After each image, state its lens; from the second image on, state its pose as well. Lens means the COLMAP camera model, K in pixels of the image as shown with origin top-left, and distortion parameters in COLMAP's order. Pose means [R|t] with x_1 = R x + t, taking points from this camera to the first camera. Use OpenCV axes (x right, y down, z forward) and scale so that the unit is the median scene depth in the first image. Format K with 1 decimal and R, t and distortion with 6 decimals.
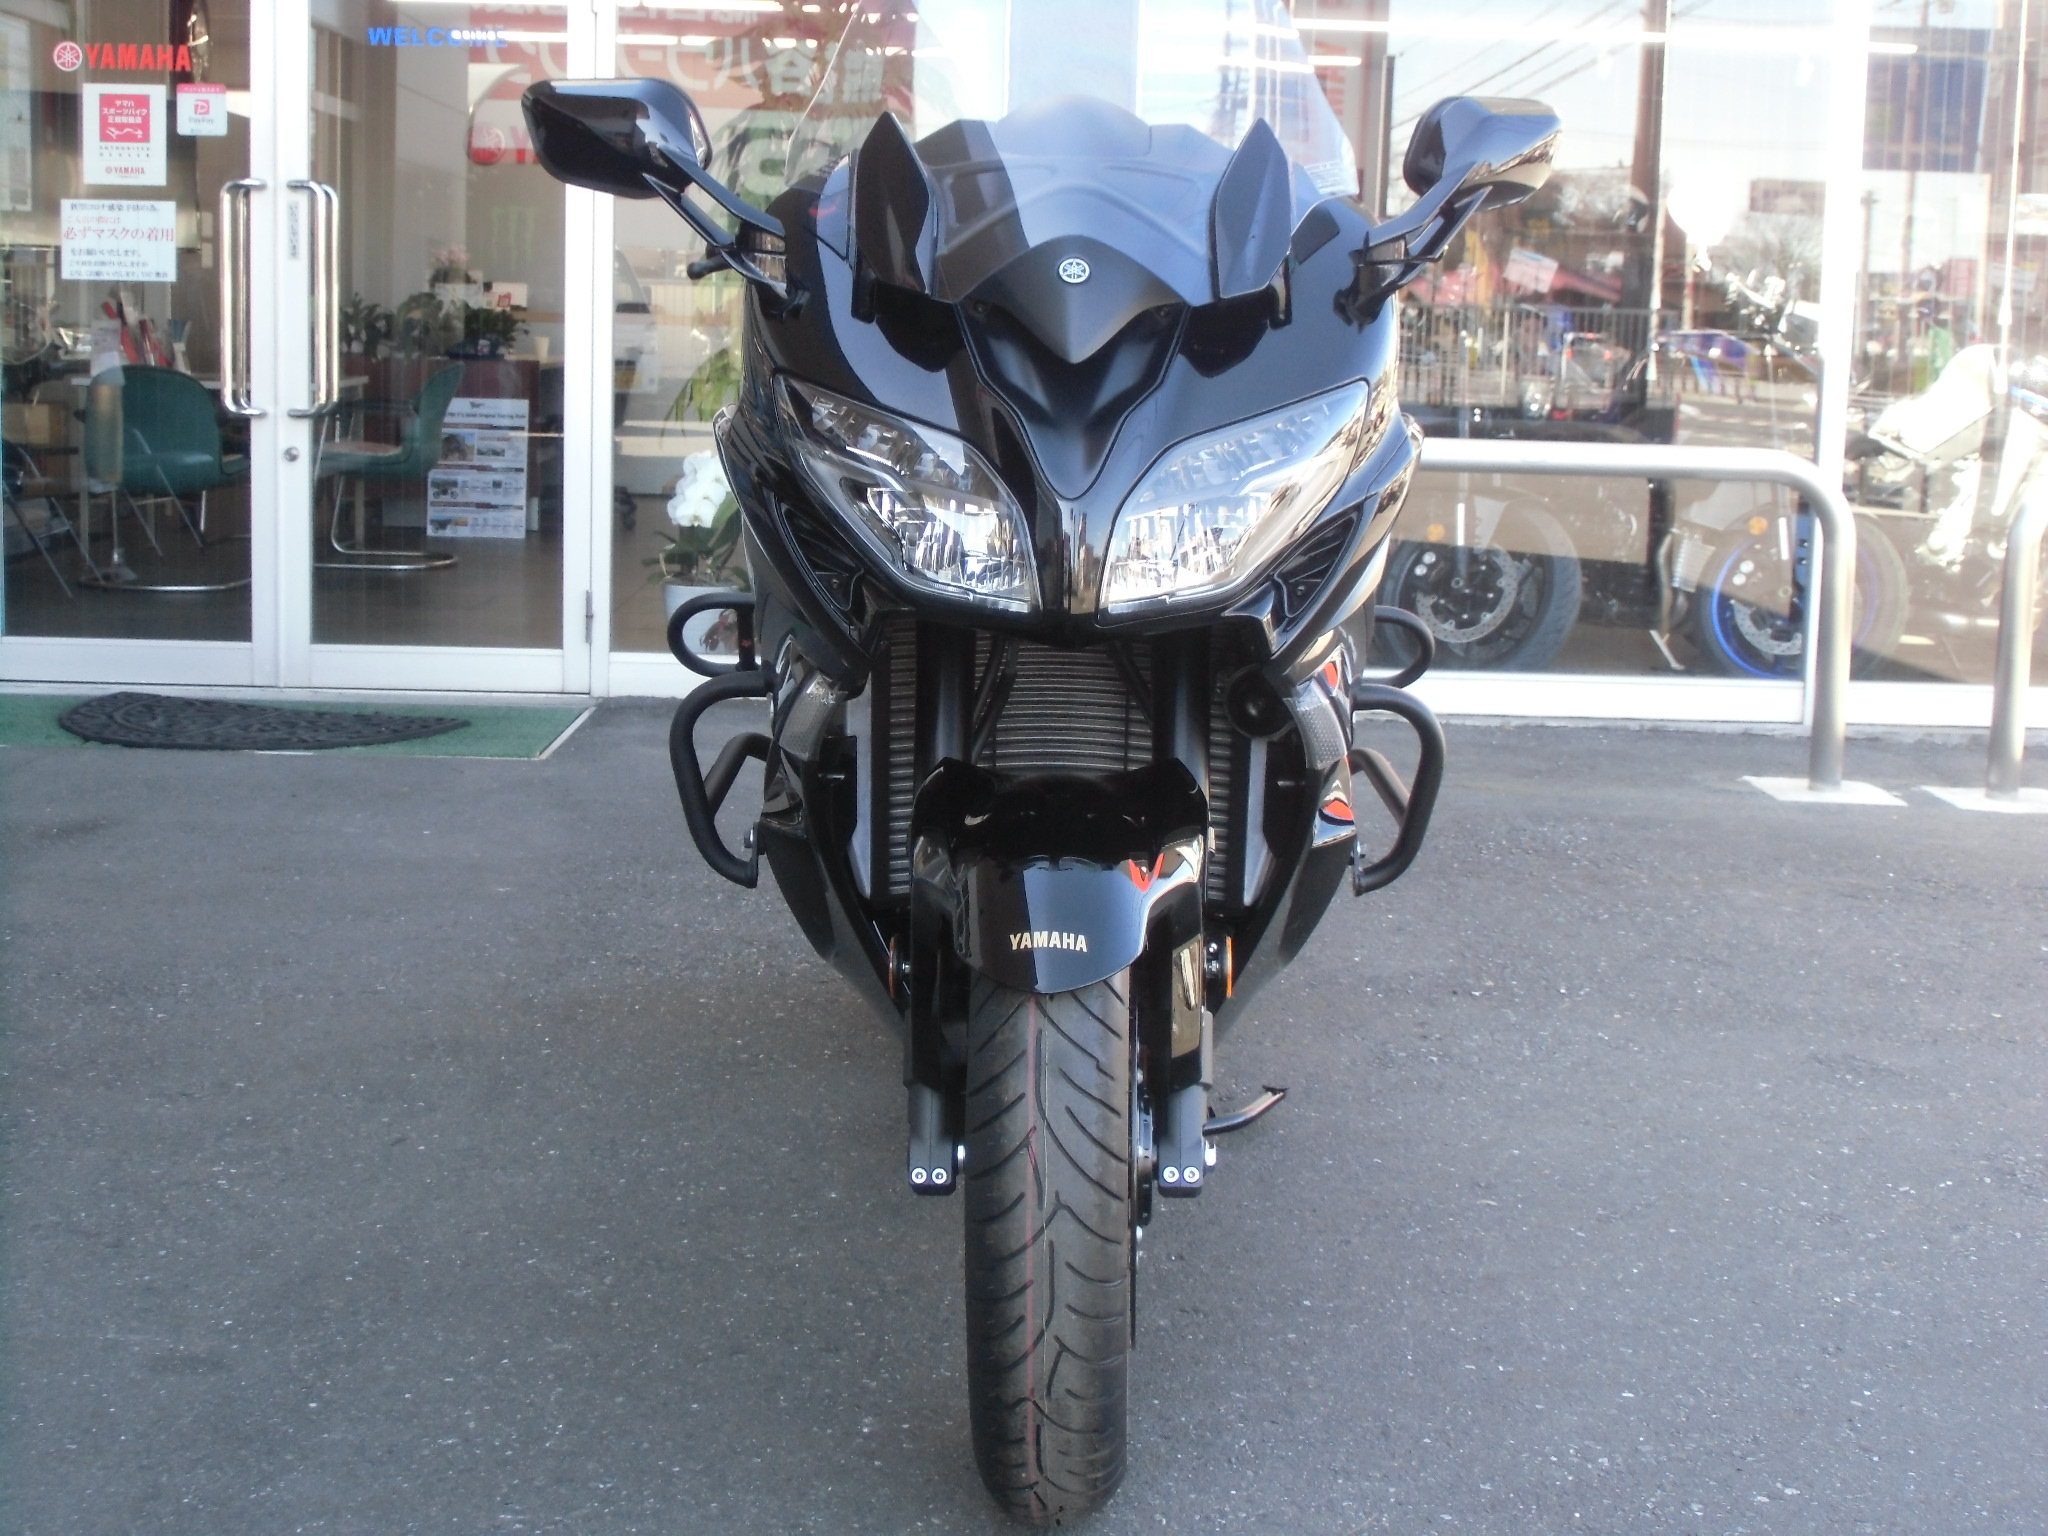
lens RADIAL K [[2926.6, 0, 1024.0], [0, 2926.6, 768.0], [0, 0, 1]] dist [-0.114801, 0.145930]
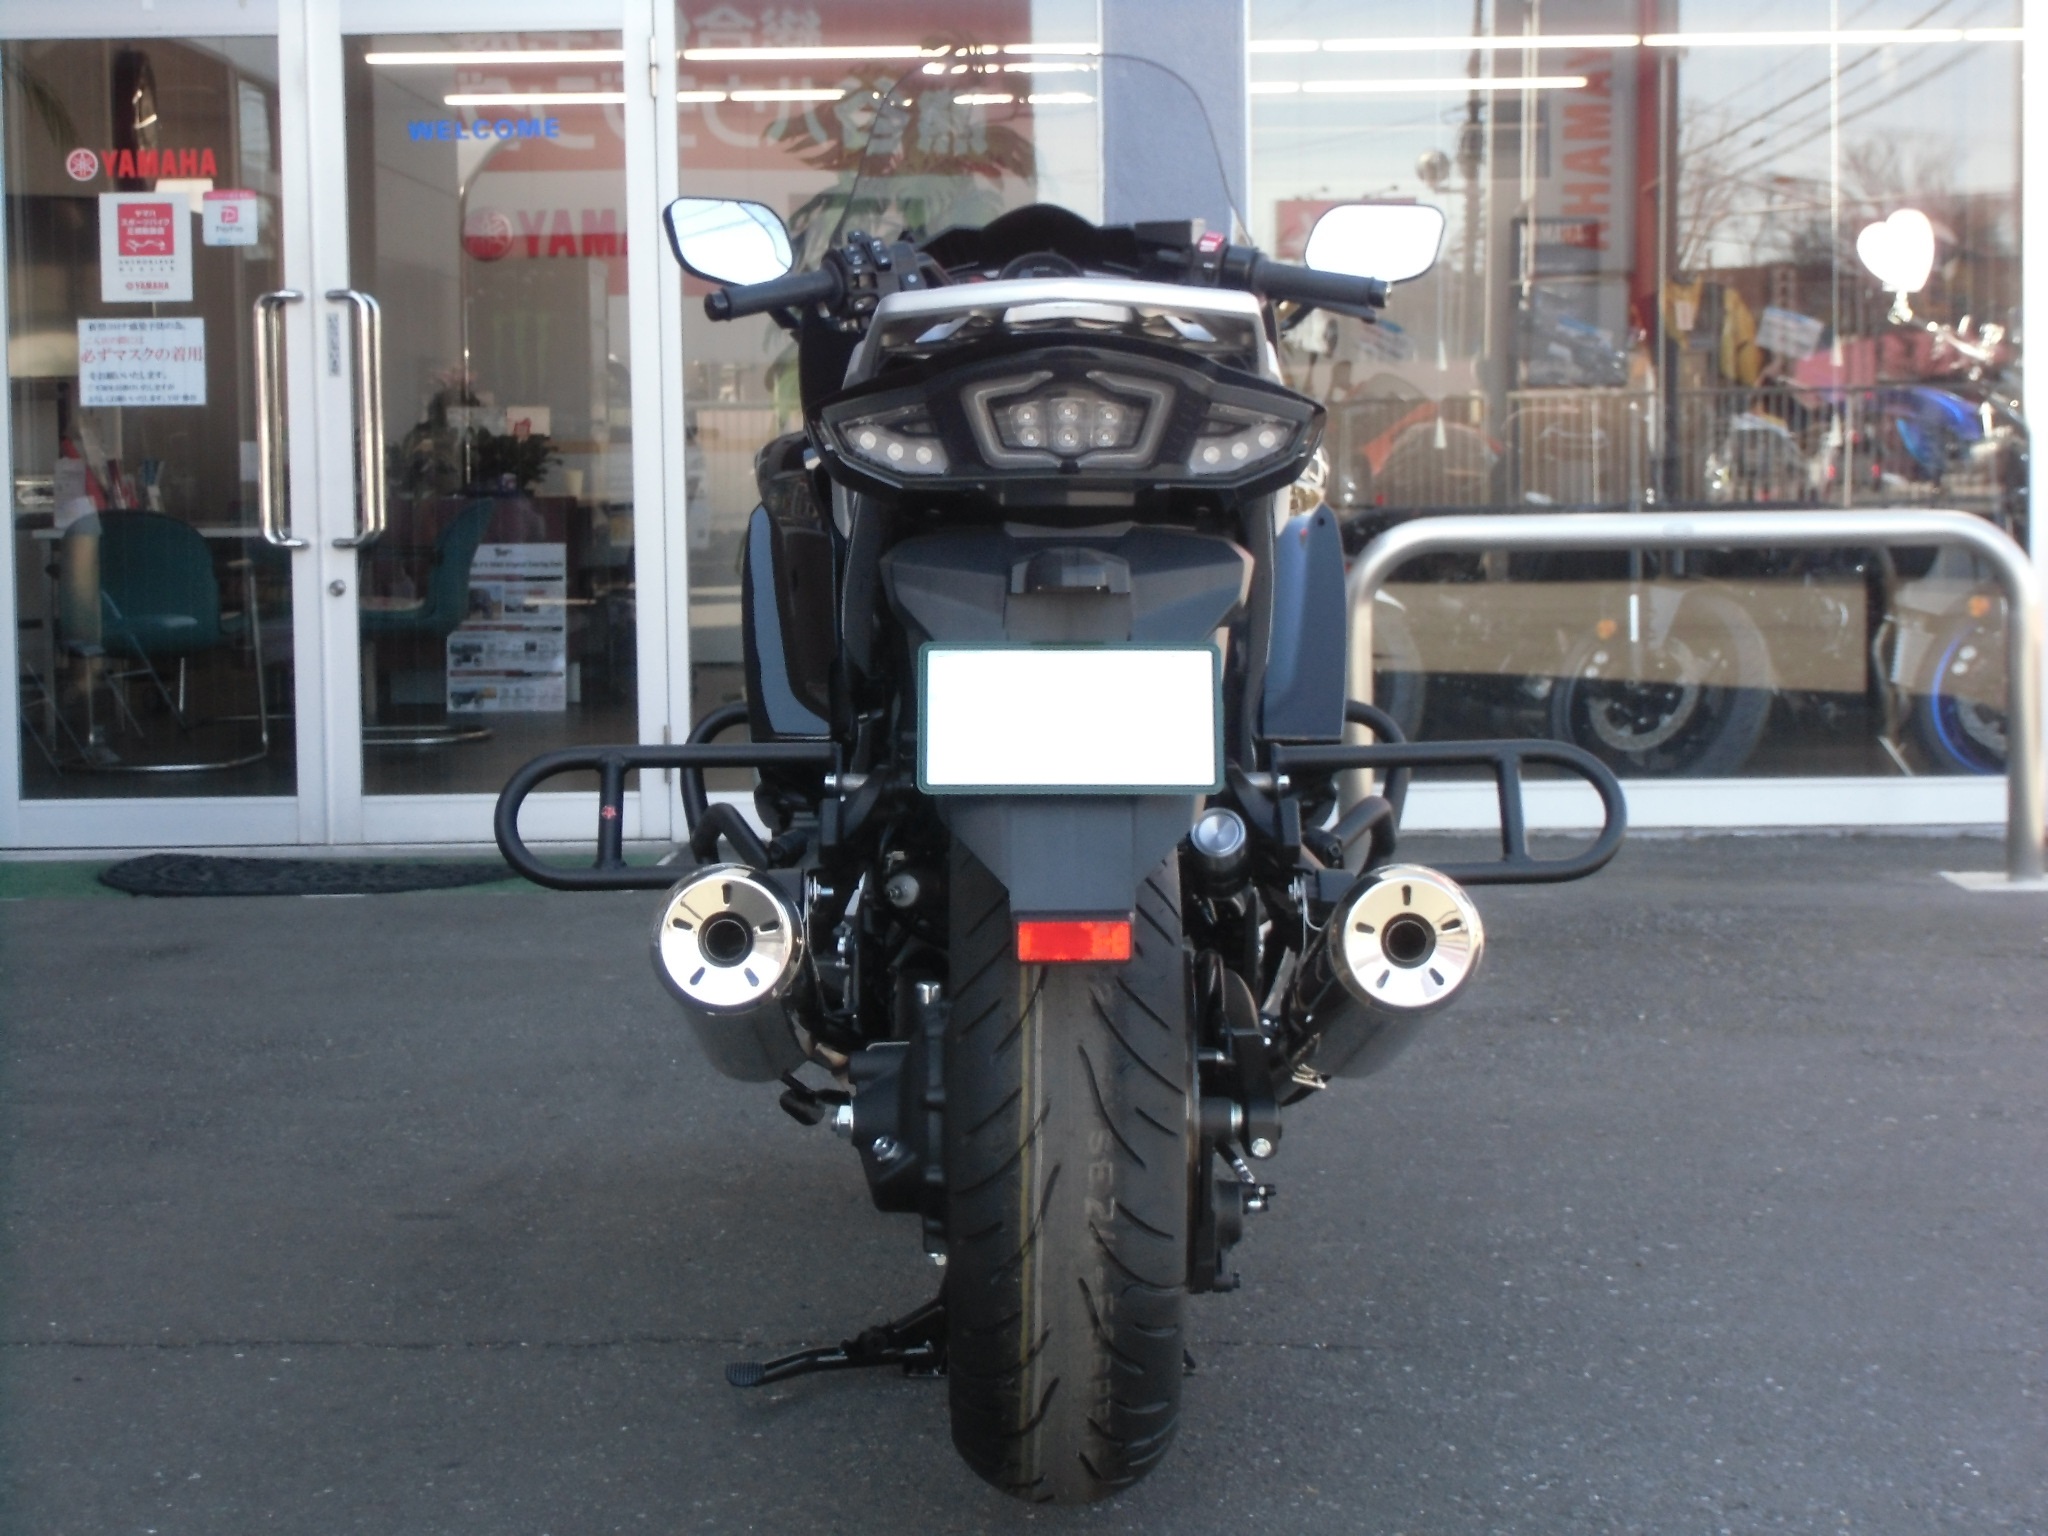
lens RADIAL K [[4058.4, 0, 1024.0], [0, 4058.4, 768.0], [0, 0, 1]] dist [0.026783, -0.075916]
pose [[0.998145, -0.038376, -0.047268, 0.021563], [0.034850, 0.996701, -0.073297, 0.048955], [0.049925, 0.071514, 0.996189, -0.255333]]
